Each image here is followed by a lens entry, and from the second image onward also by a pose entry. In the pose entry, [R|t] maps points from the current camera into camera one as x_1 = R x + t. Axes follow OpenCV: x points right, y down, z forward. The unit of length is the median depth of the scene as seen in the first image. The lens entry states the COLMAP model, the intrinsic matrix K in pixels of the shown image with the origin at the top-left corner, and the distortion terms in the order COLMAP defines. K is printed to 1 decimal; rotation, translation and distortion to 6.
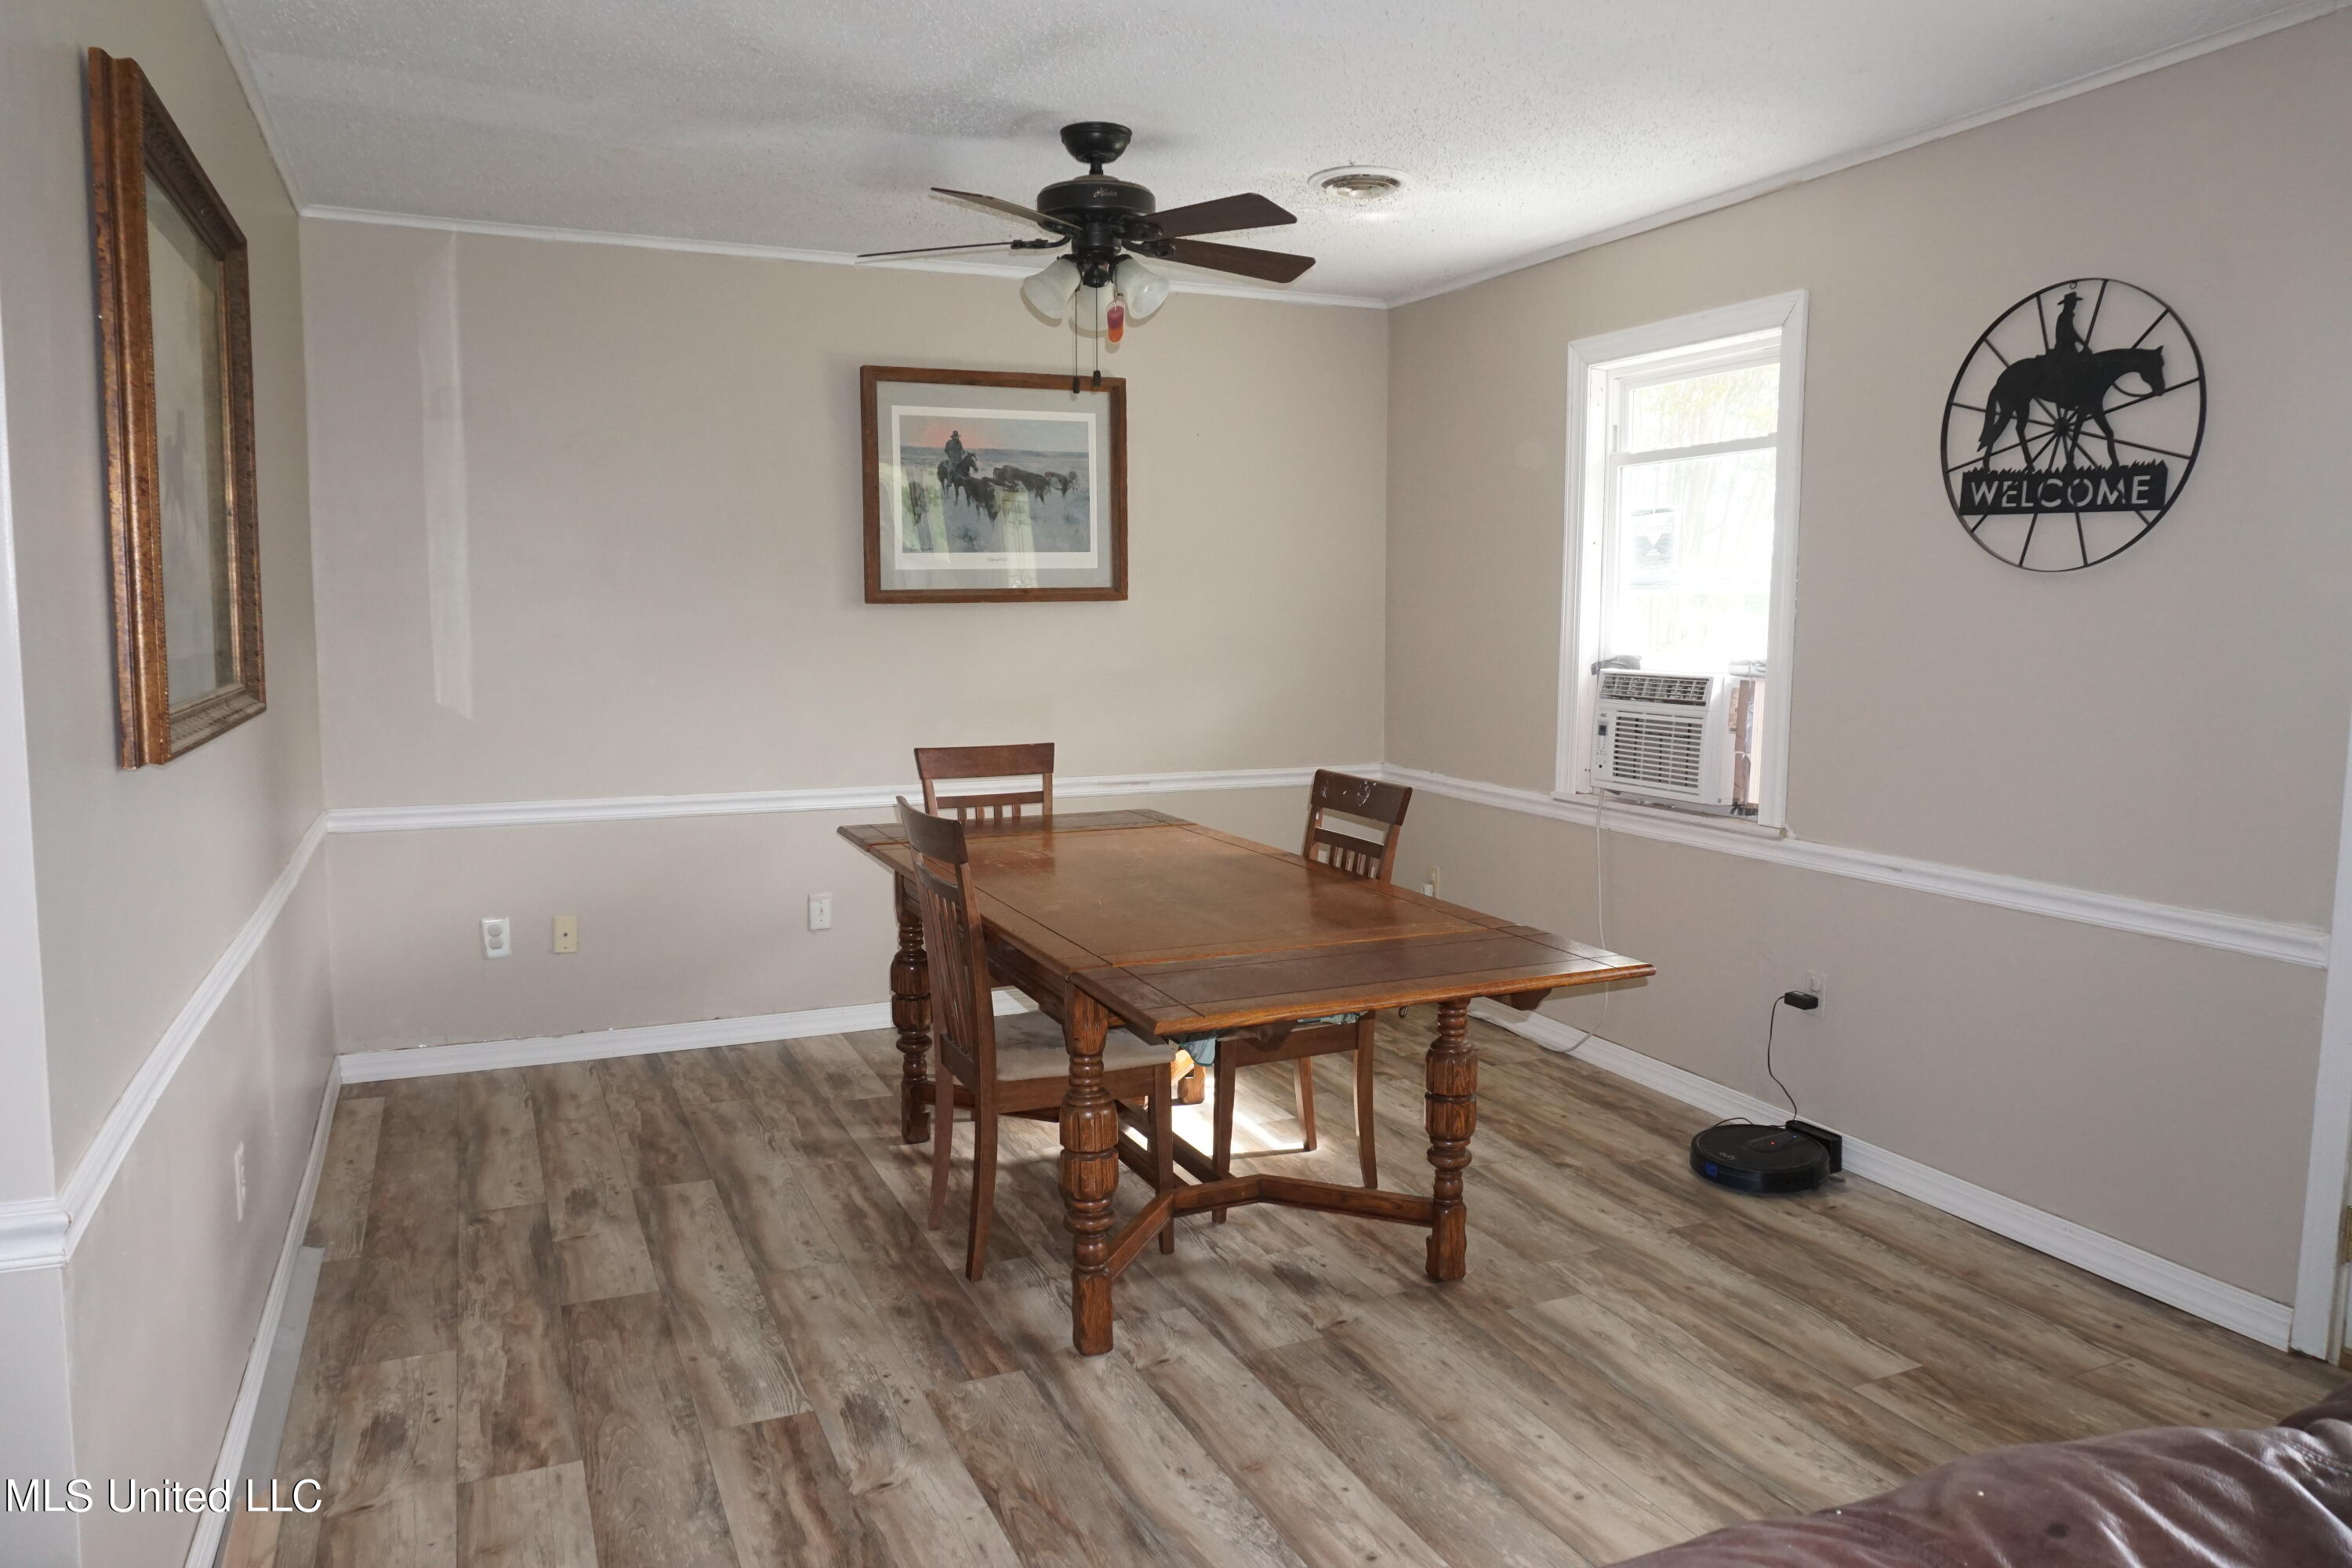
lens RADIAL K [[1584.4, 0, 1096.3], [0, 1584.4, 789.6], [0, 0, 1]] dist [-0.085868, 0.084690]
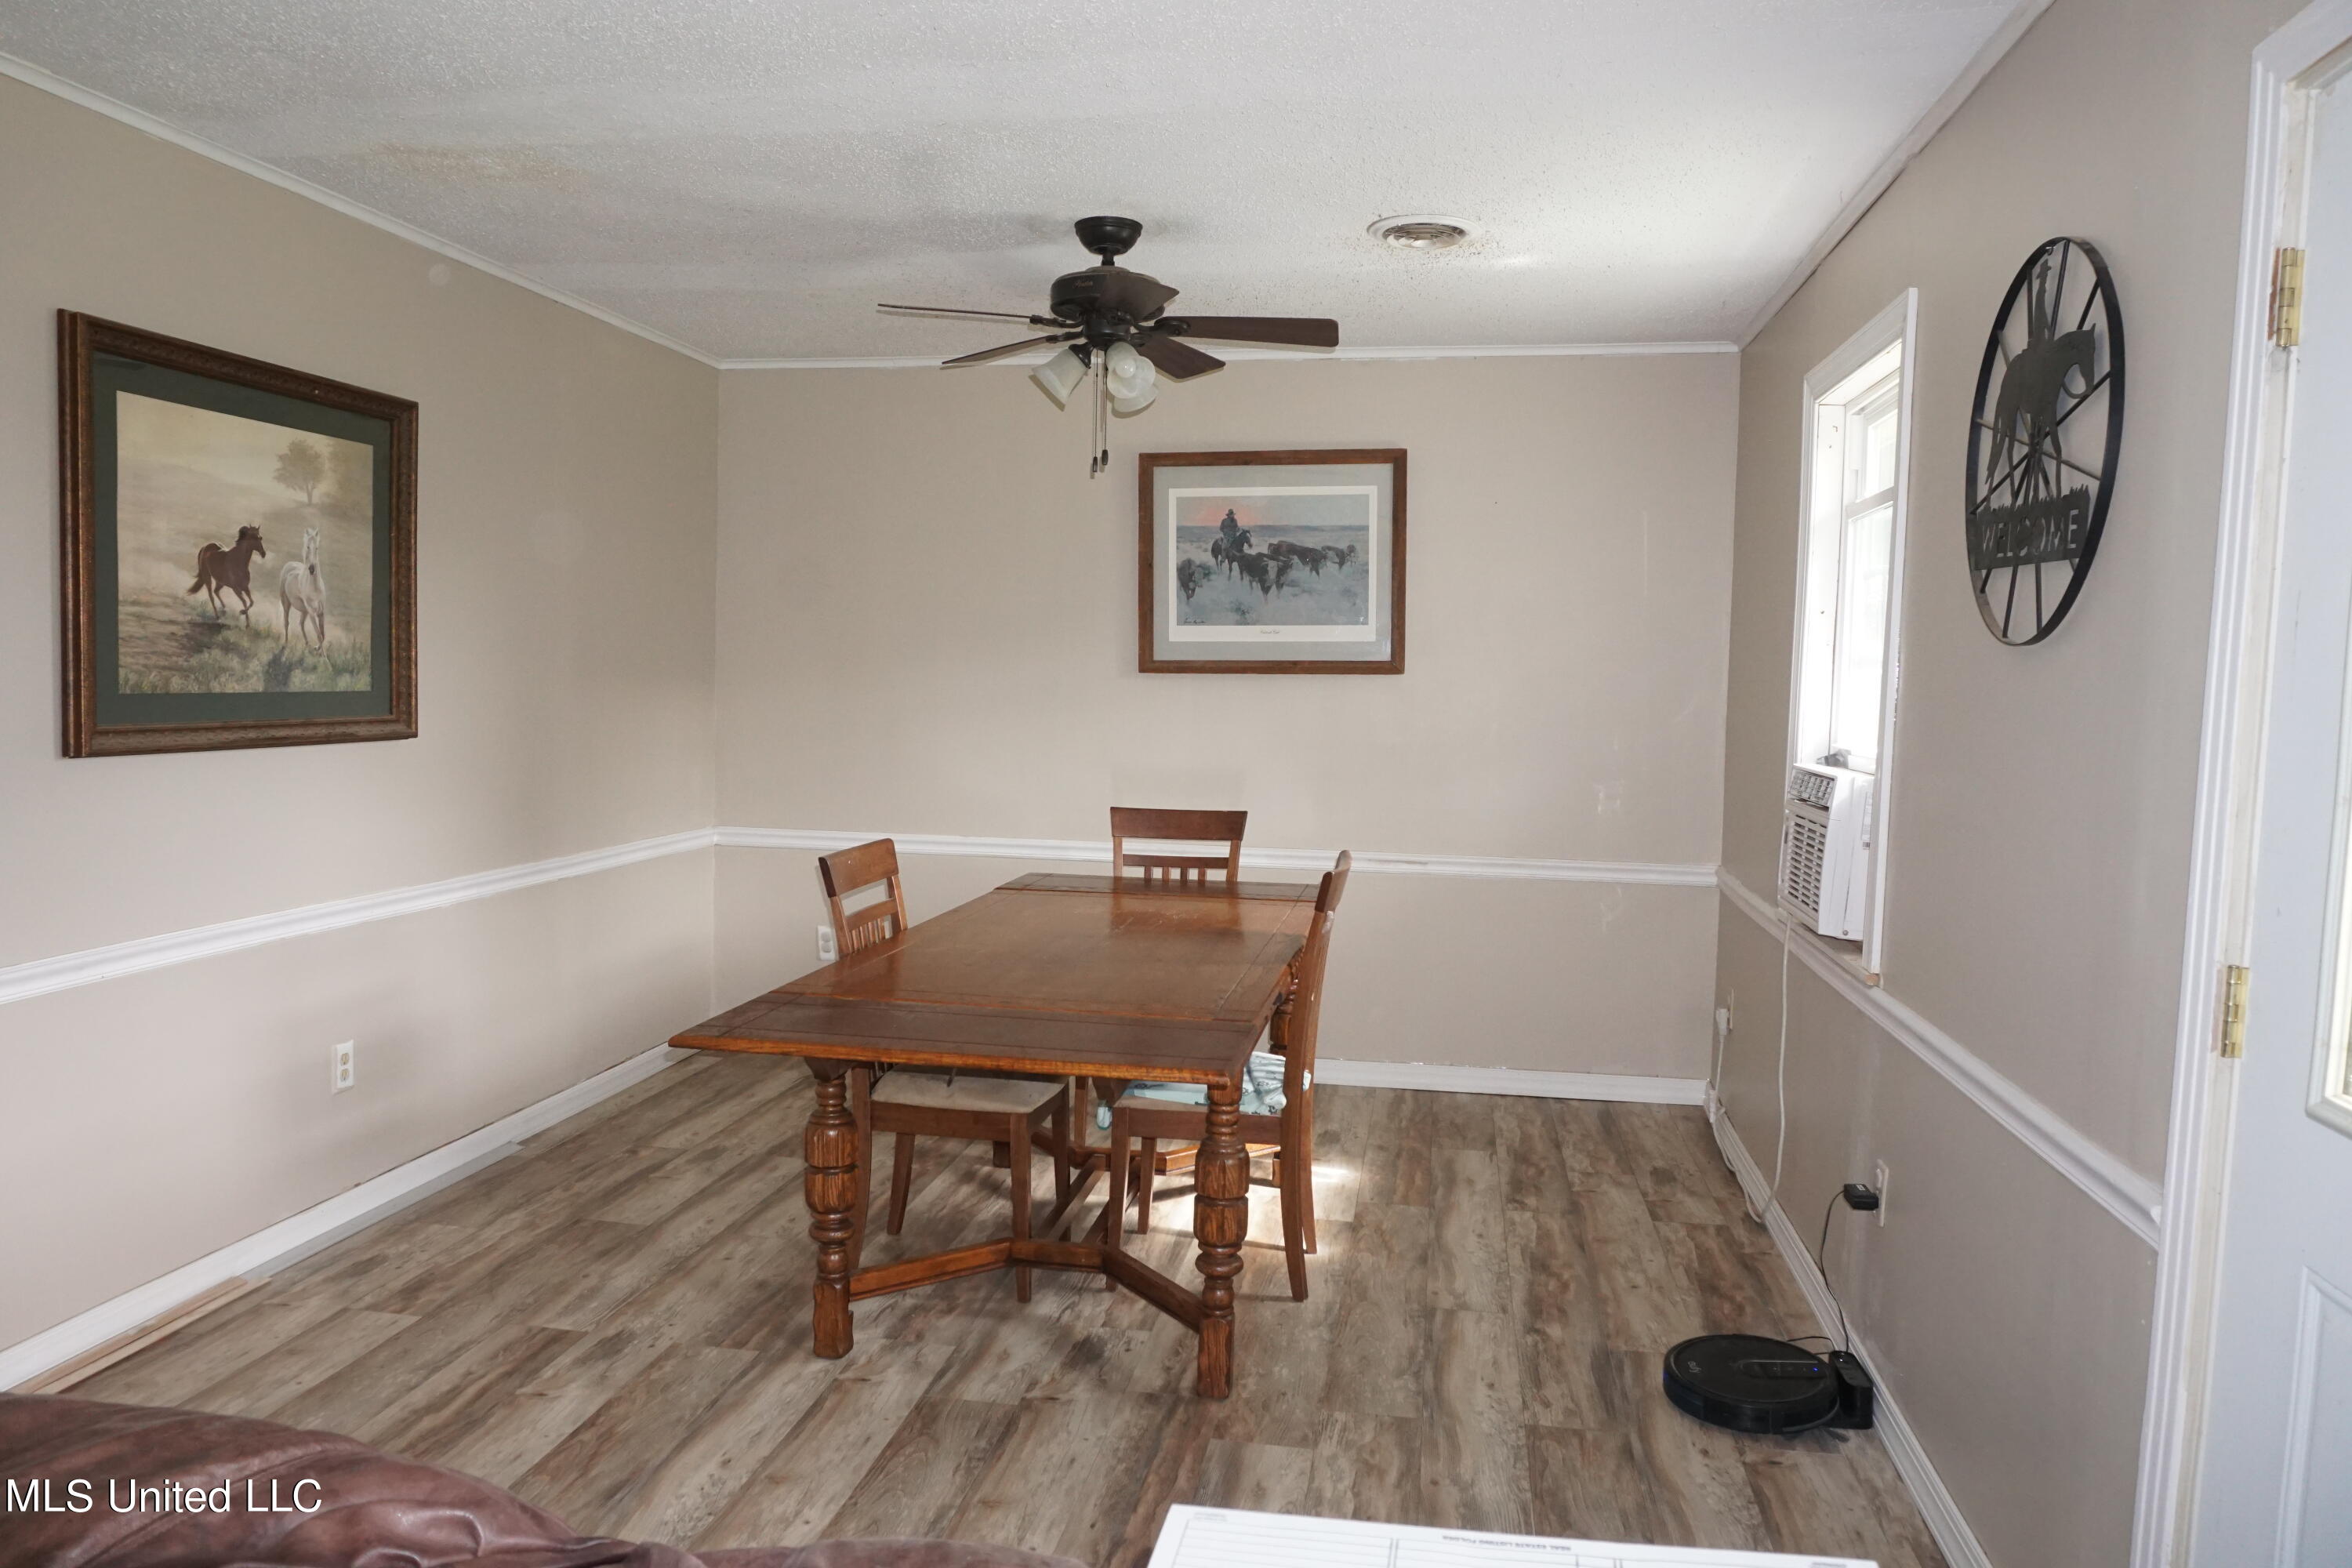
lens RADIAL K [[1578.5, 0, 1182.1], [0, 1578.5, 779.8], [0, 0, 1]] dist [-0.054569, 0.041605]
pose [[0.830503, 0.053387, -0.554450, 0.560335], [-0.083640, 0.996063, -0.029375, -0.018596], [0.550698, 0.070771, 0.831699, 0.150438]]
